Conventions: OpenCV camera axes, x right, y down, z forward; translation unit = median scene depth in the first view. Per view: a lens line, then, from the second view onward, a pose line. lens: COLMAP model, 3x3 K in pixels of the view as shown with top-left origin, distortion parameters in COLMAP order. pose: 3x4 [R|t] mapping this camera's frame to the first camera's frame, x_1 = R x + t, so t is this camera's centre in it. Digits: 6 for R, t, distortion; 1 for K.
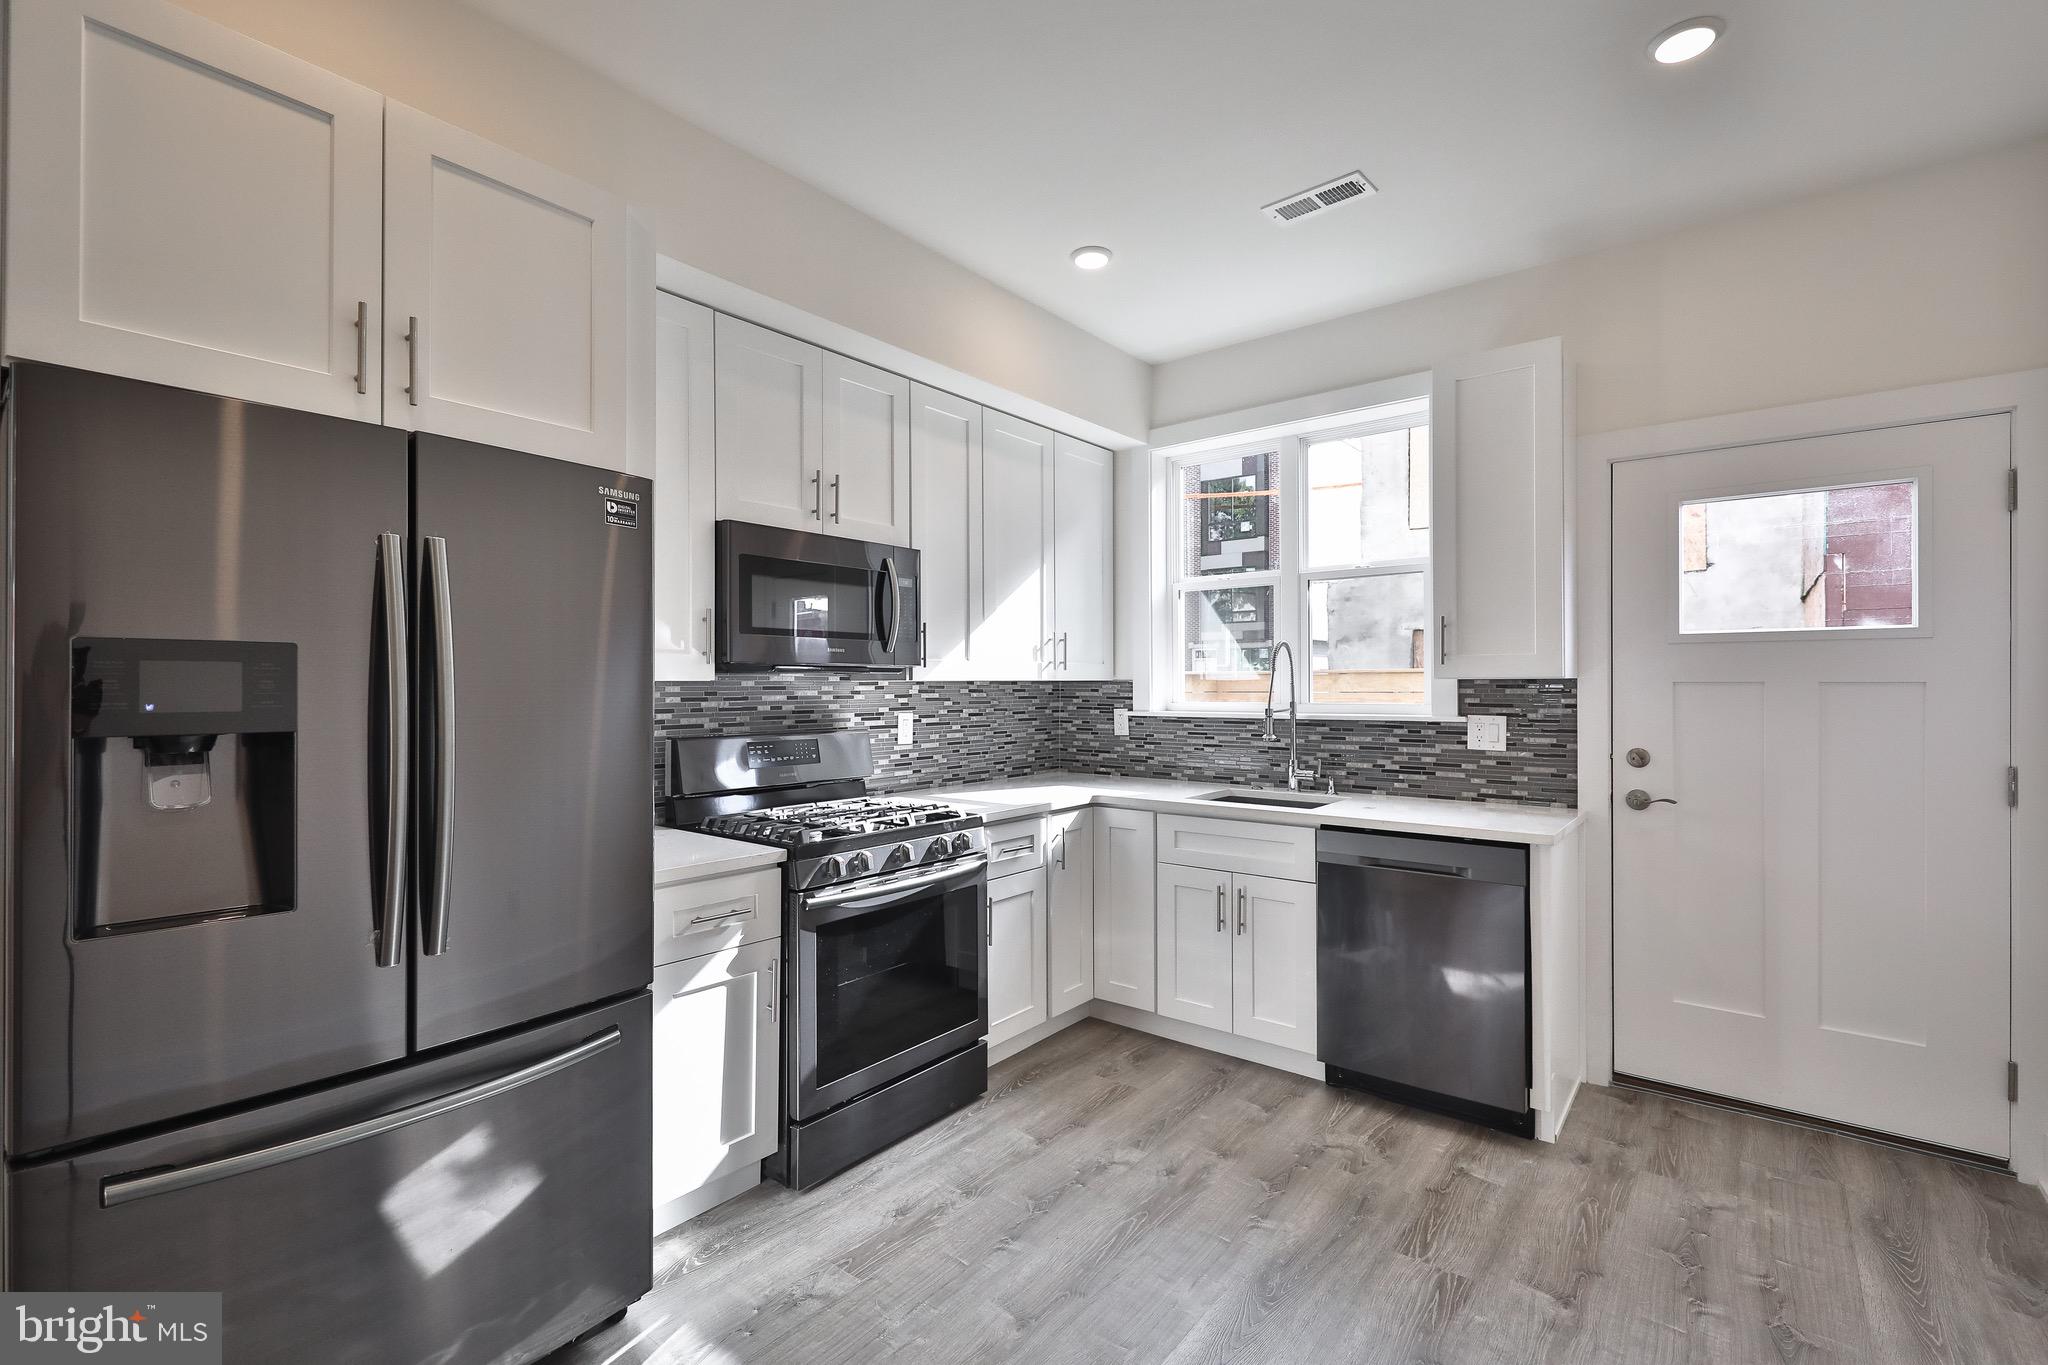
lens RADIAL K [[938.6, 0, 1024.0], [0, 938.6, 682.5], [0, 0, 1]] dist [0.001360, -0.000162]
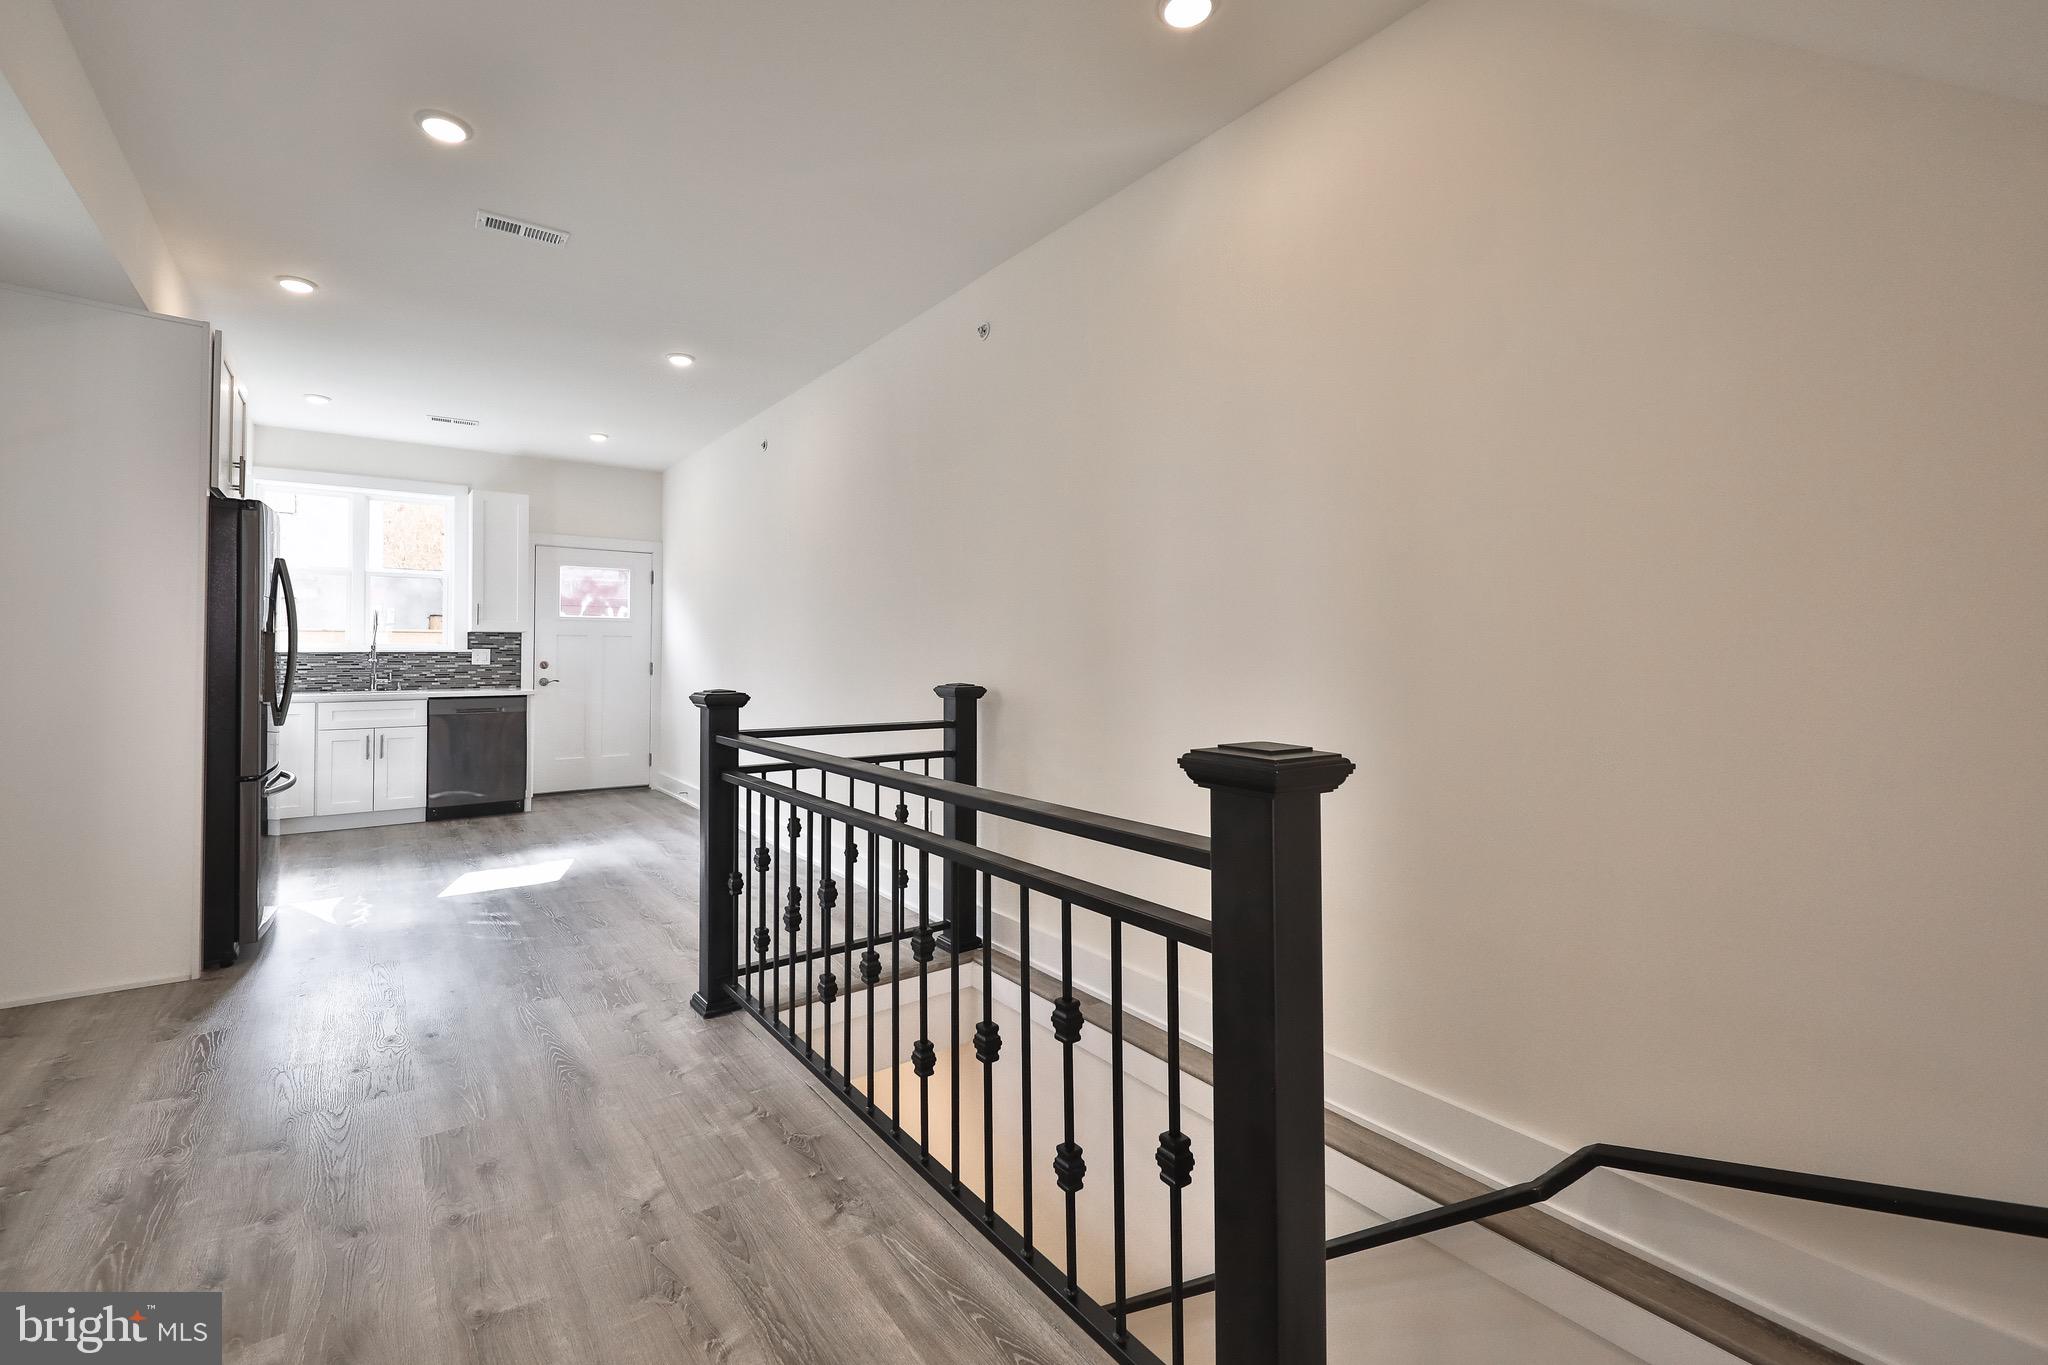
lens RADIAL K [[867.8, 0, 990.0], [0, 867.8, 643.7], [0, 0, 1]] dist [0.000652, -0.000660]
pose [[0.266456, 0.012524, 0.963766, -1.144868], [-0.007566, 0.999912, -0.010902, 0.036214], [-0.963817, -0.004387, 0.266527, -0.690318]]
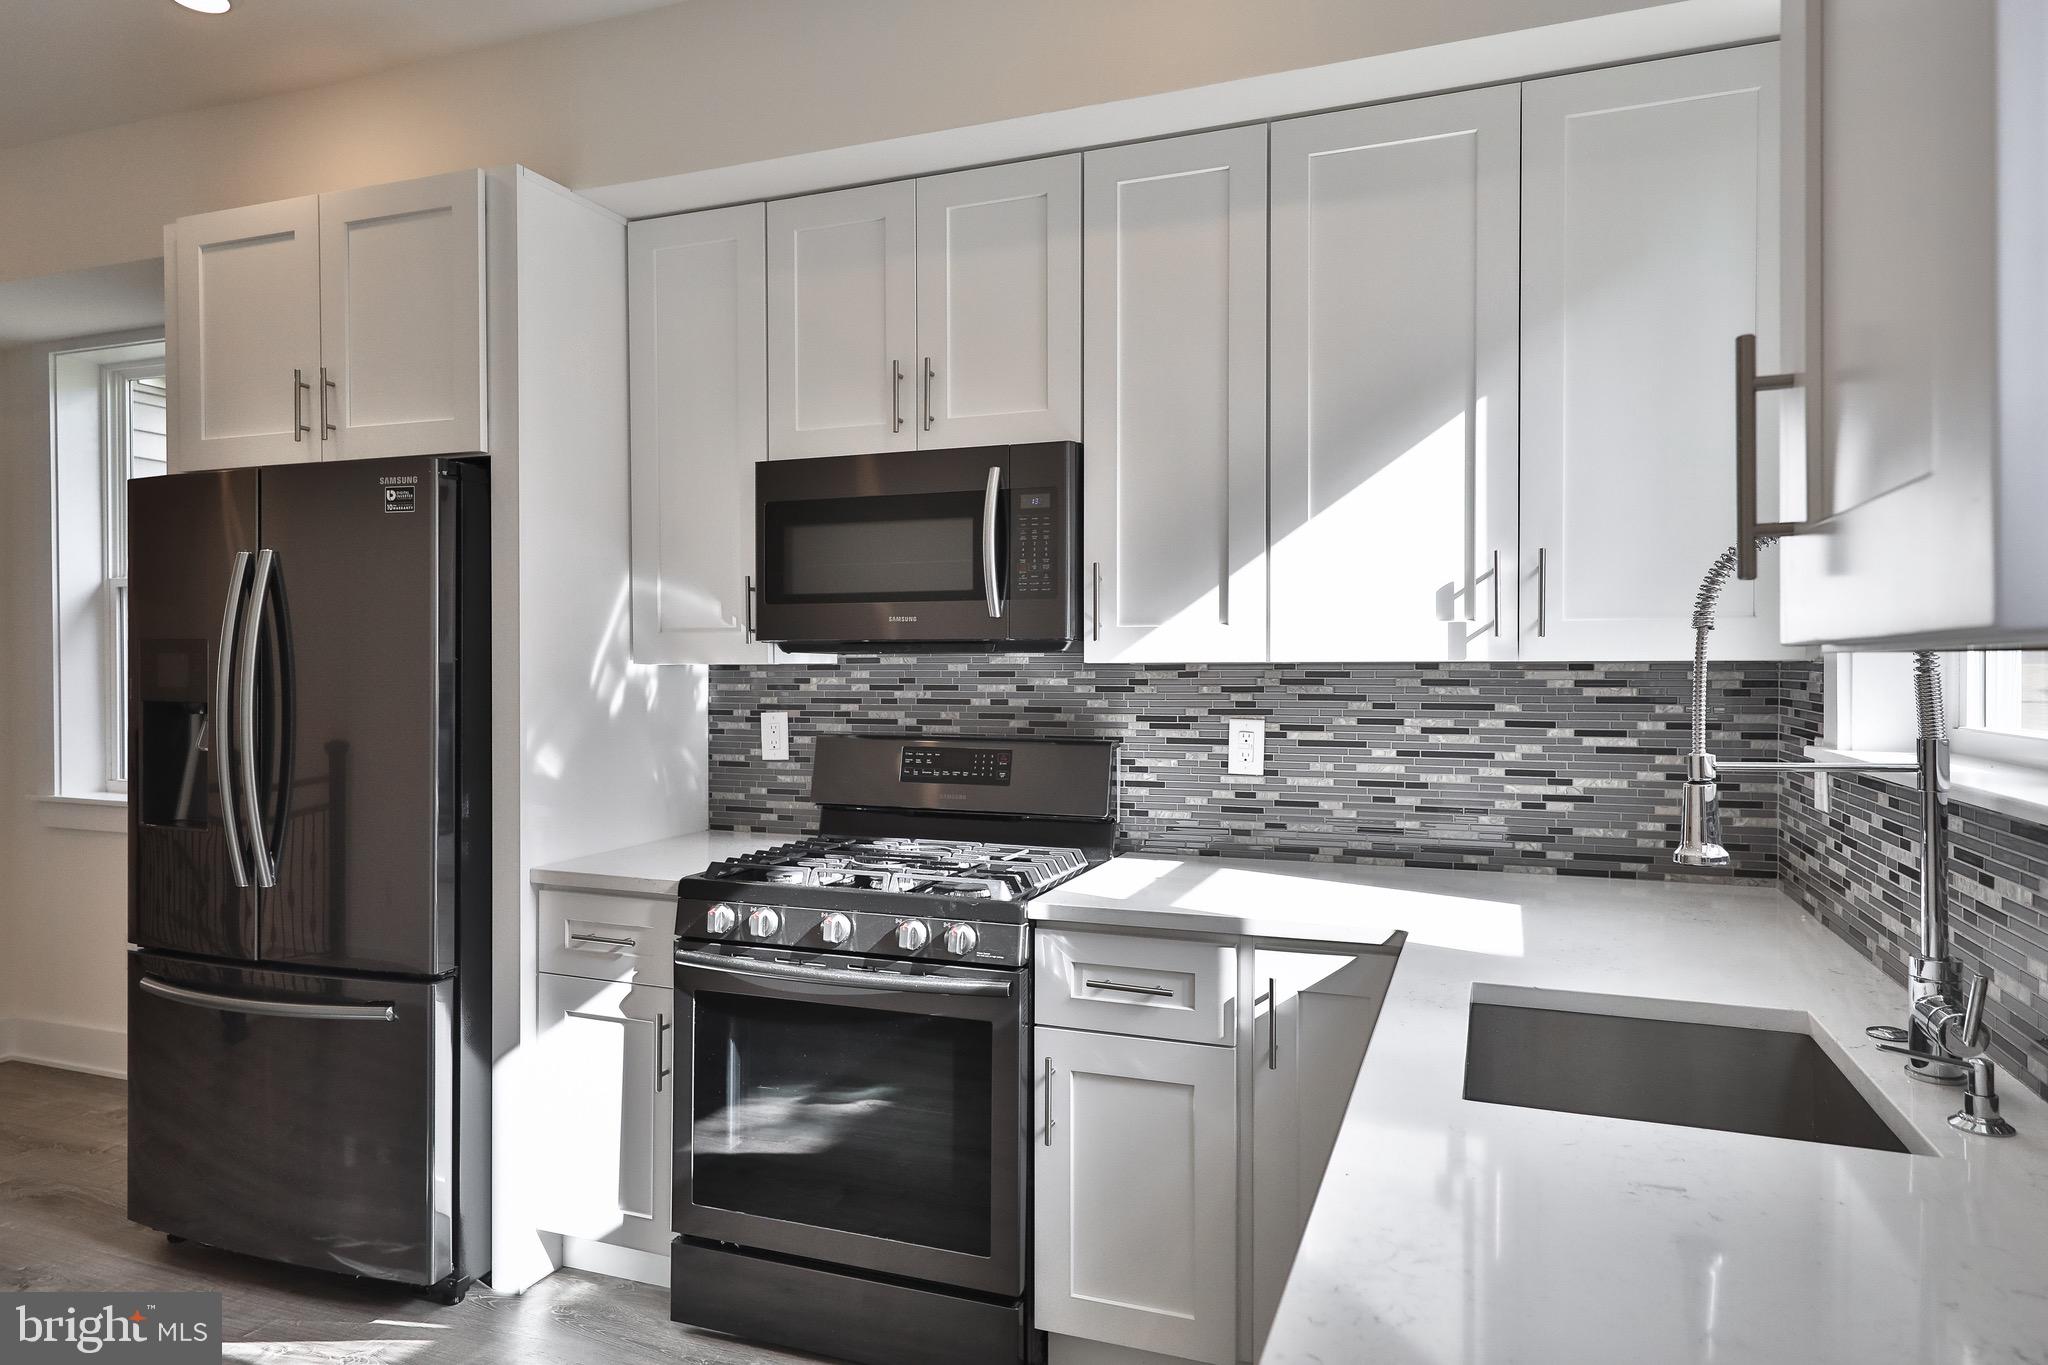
lens RADIAL K [[1217.6, 0, 1024.0], [0, 1217.6, 682.5], [0, 0, 1]] dist [0.019076, 0.001163]
pose [[0.295956, 0.014185, -0.955096, 0.608173], [0.001243, 0.999883, 0.015235, -0.001626], [0.955201, -0.005696, 0.295904, 0.740187]]
